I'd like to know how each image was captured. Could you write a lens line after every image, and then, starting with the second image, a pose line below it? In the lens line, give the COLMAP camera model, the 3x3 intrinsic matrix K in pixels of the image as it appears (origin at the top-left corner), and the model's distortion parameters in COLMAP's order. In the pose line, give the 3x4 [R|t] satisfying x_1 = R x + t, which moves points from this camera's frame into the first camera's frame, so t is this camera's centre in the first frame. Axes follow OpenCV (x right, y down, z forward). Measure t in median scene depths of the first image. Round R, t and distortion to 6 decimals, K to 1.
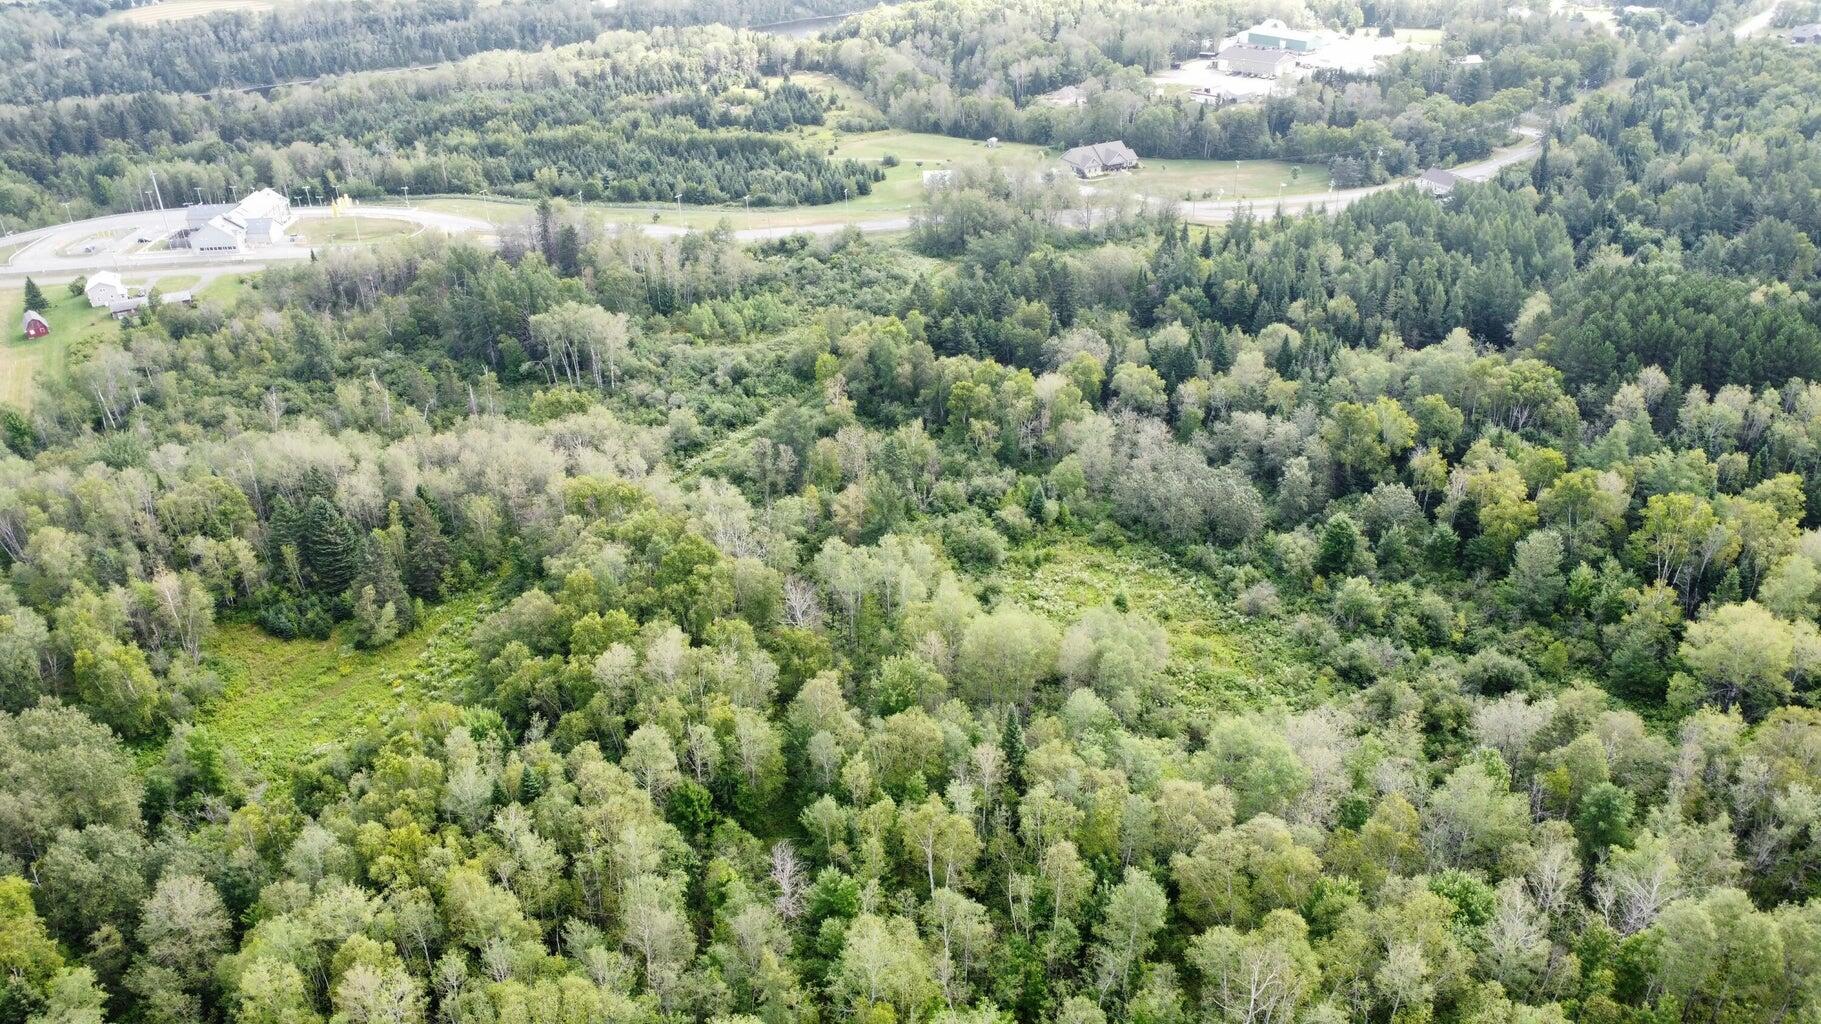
lens RADIAL K [[1305.4, 0, 900.1], [0, 1305.4, 517.0], [0, 0, 1]] dist [-0.032869, -0.011260]
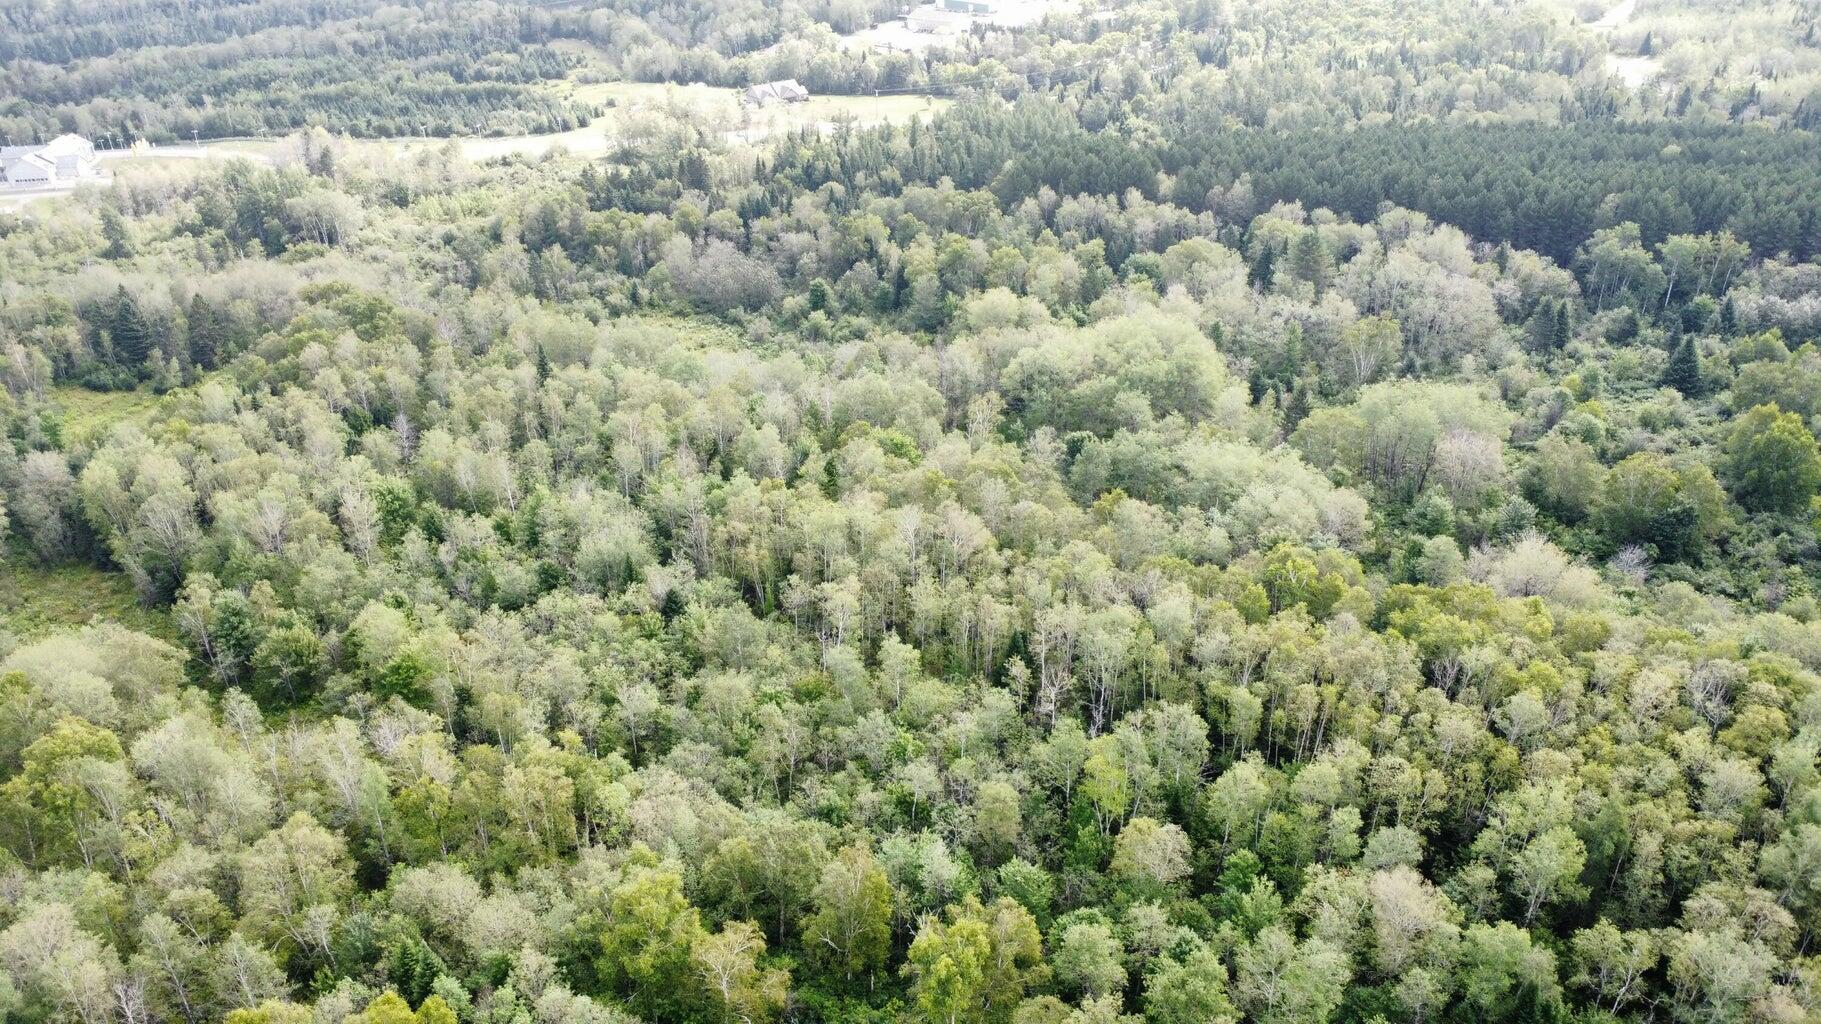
lens RADIAL K [[1305.4, 0, 900.1], [0, 1305.4, 517.0], [0, 0, 1]] dist [-0.032869, -0.011260]
pose [[0.992757, -0.052048, 0.108279, 0.180751], [0.051429, 0.998640, 0.008504, 0.193460], [-0.108575, -0.002874, 0.994084, -0.387320]]
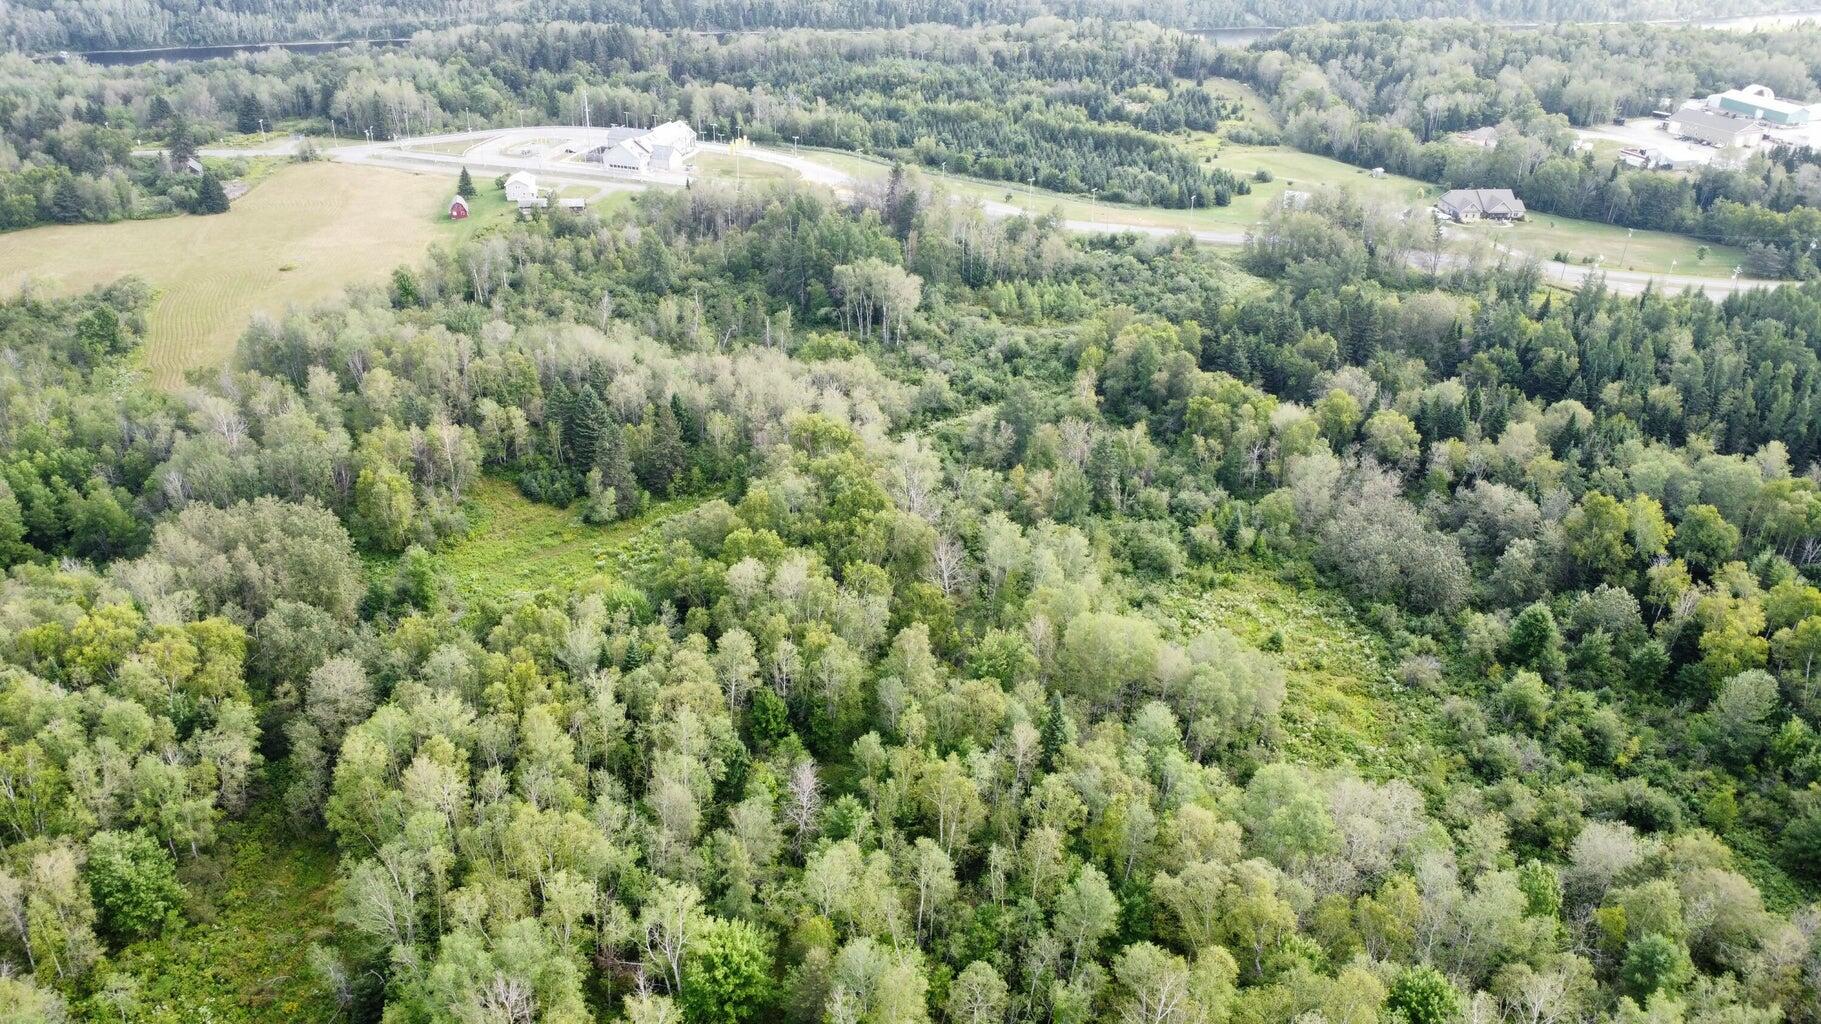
lens RADIAL K [[1305.4, 0, 900.1], [0, 1305.4, 517.0], [0, 0, 1]] dist [-0.032869, -0.011260]
pose [[0.935366, 0.210262, -0.284394, 0.115601], [-0.209352, 0.977250, 0.033959, 0.000537], [0.285064, 0.027775, 0.958106, -0.008560]]
